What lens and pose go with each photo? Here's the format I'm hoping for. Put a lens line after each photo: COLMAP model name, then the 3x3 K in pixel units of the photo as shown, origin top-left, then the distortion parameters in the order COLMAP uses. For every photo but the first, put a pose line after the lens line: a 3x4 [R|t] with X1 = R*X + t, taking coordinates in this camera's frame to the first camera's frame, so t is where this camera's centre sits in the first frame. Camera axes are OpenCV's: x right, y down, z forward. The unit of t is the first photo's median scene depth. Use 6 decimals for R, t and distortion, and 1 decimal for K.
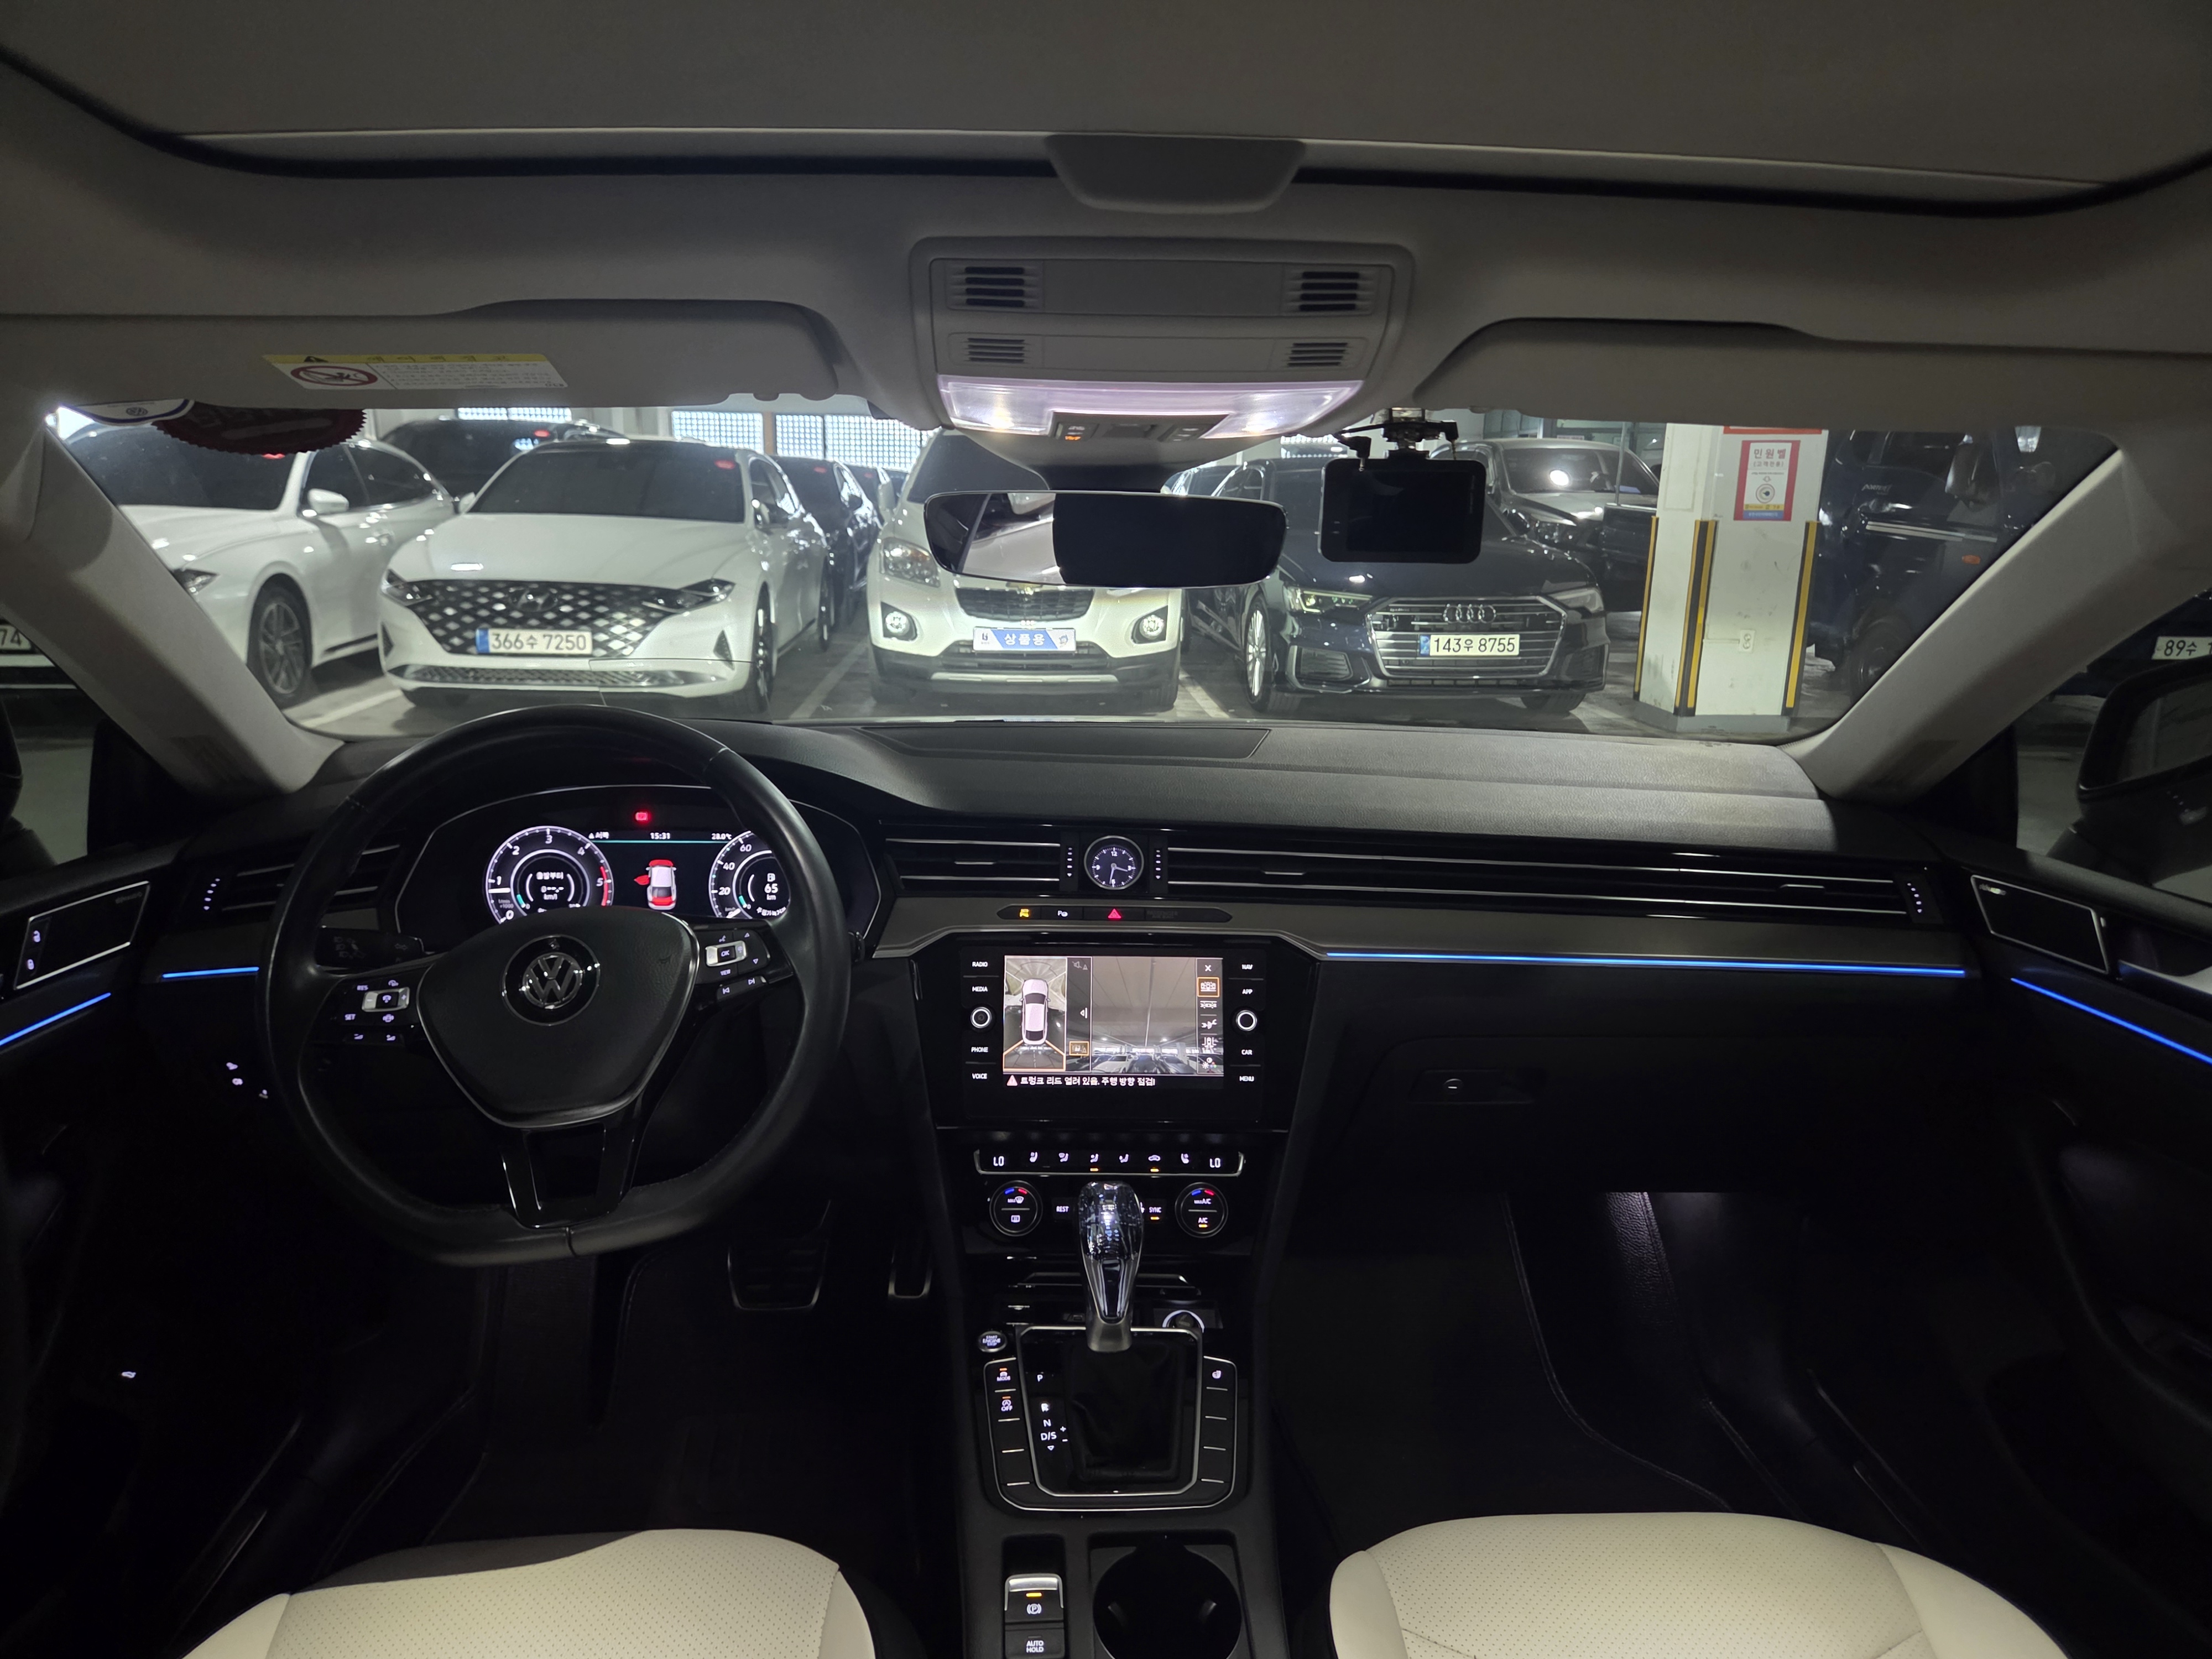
lens RADIAL K [[1498.3, 0, 1106.0], [0, 1498.3, 829.5], [0, 0, 1]] dist [0.065479, -0.056859]
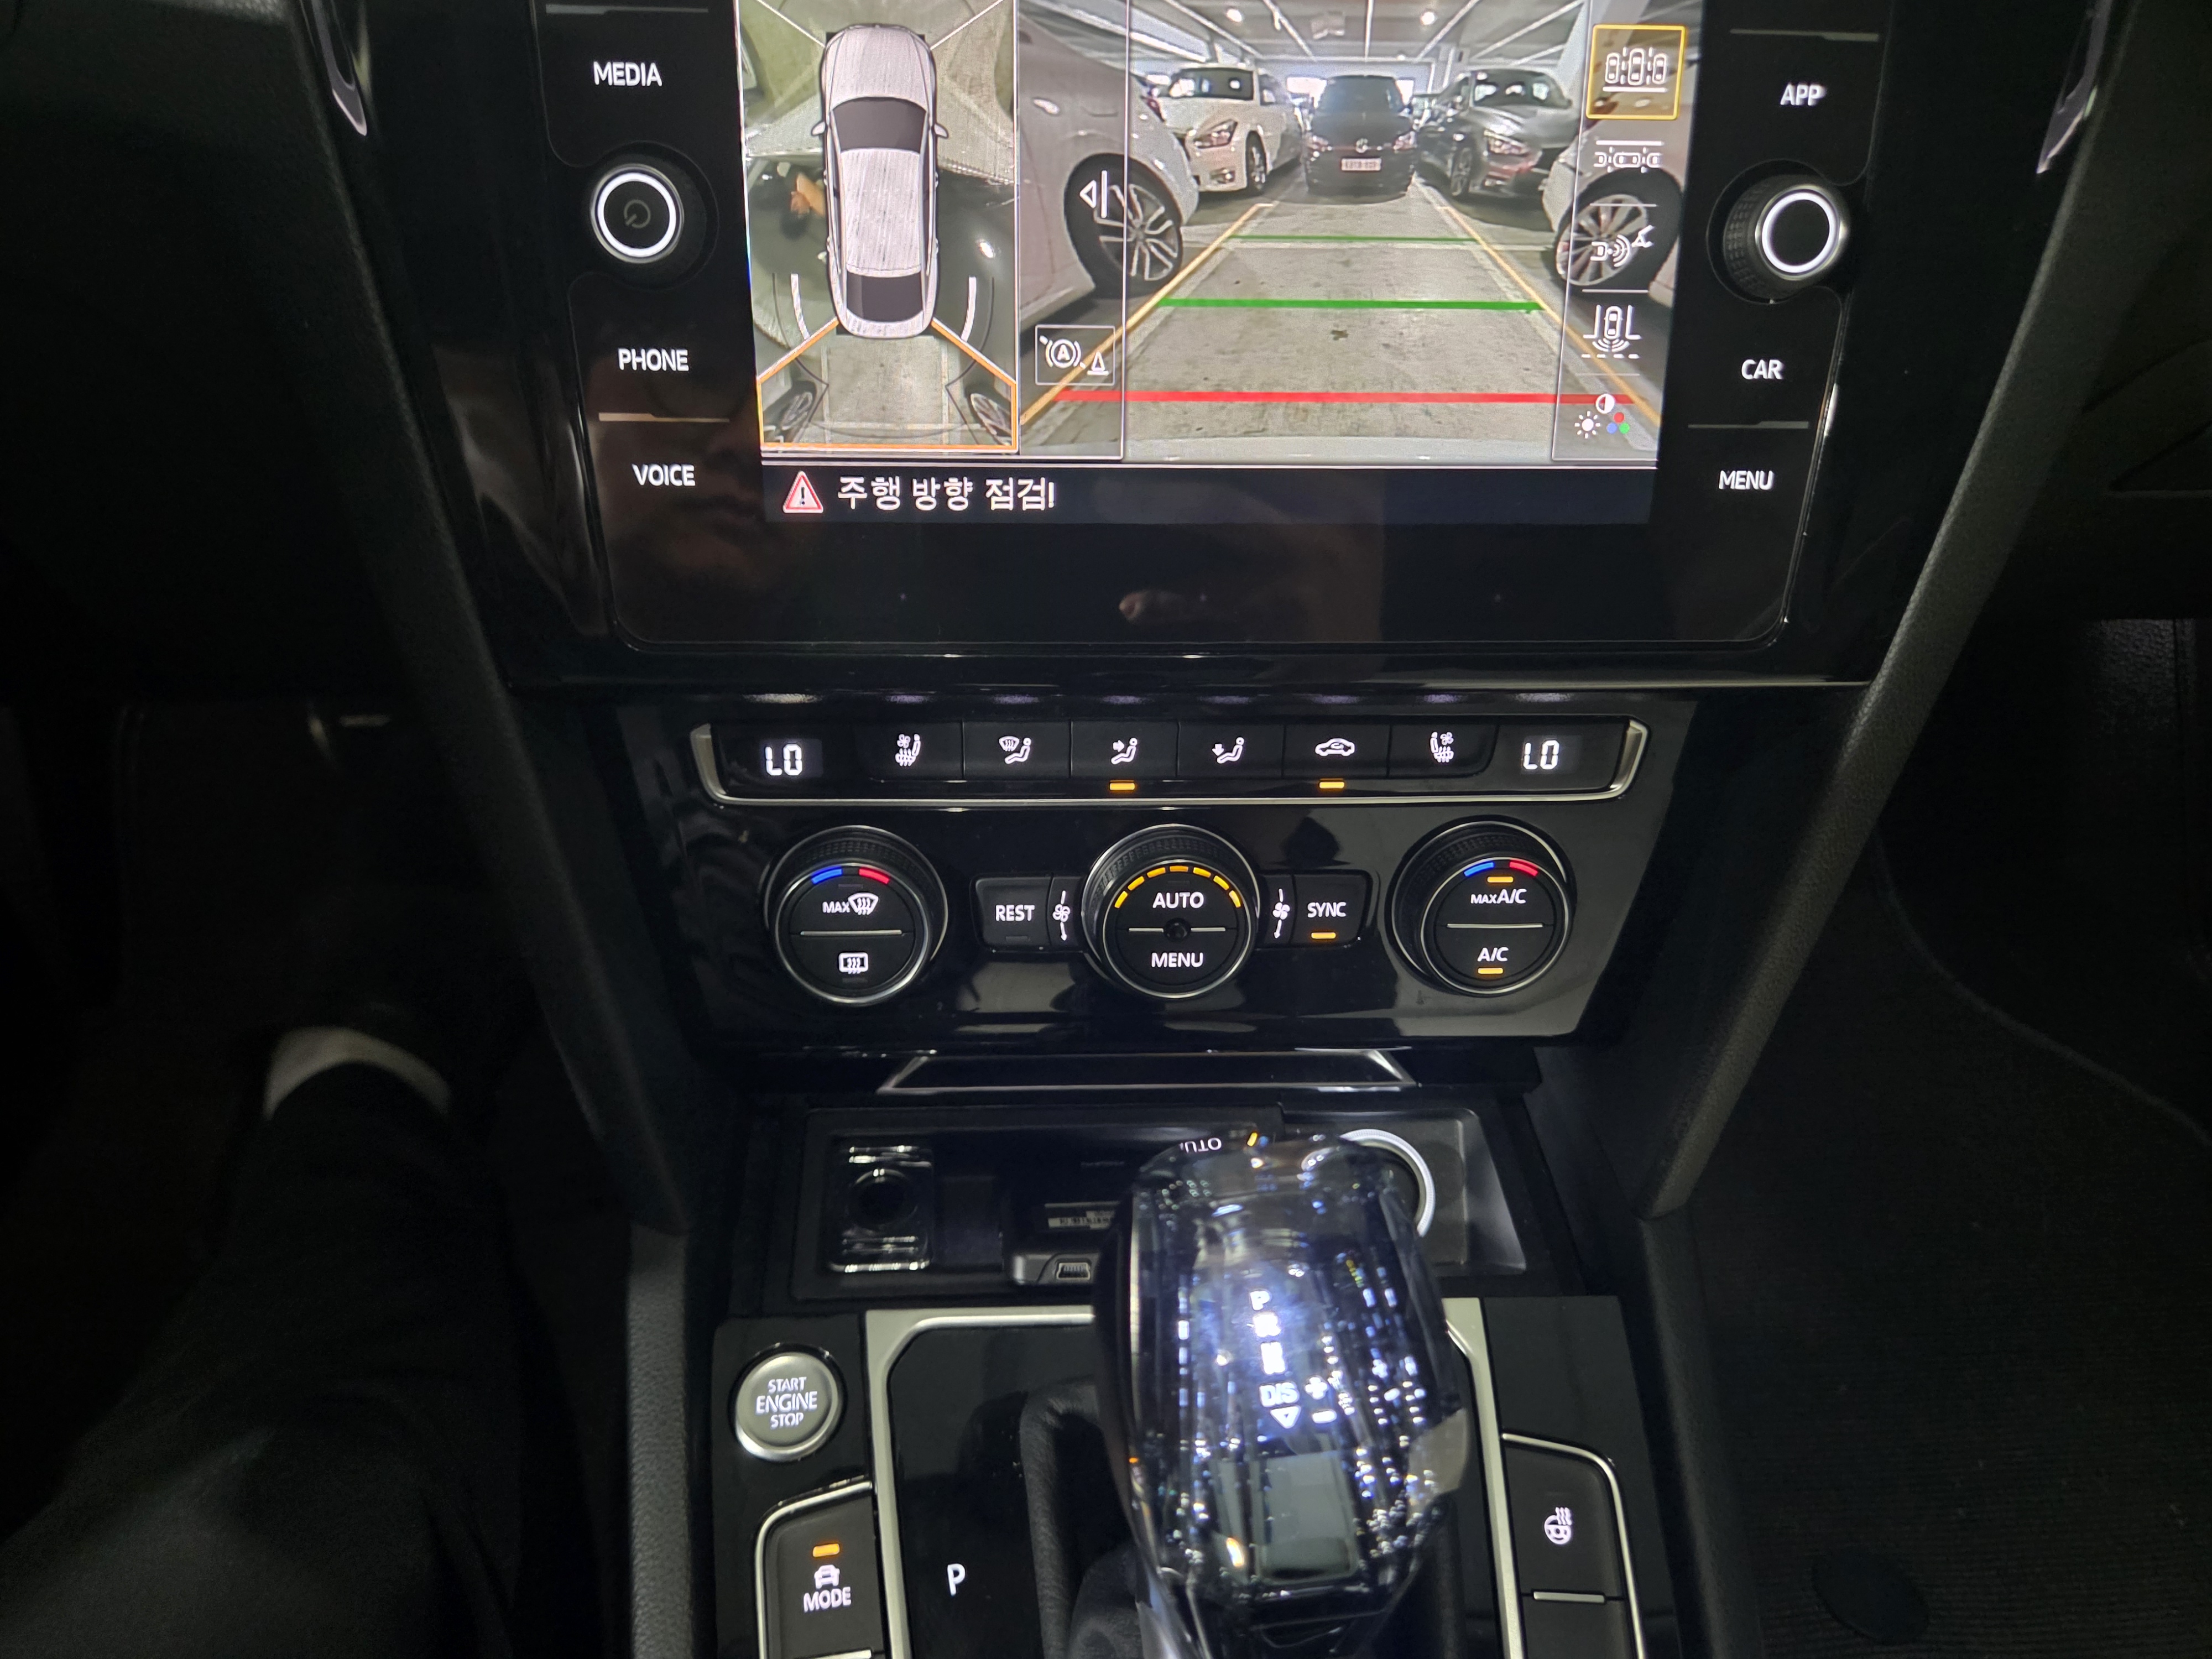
lens RADIAL K [[1501.0, 0, 1085.8], [0, 1501.0, 839.4], [0, 0, 1]] dist [0.046713, -0.061894]
pose [[0.999087, -0.011258, 0.041203, -0.025021], [-0.011834, 0.853931, 0.520252, 0.080758], [-0.041041, -0.520264, 0.853019, 0.702743]]
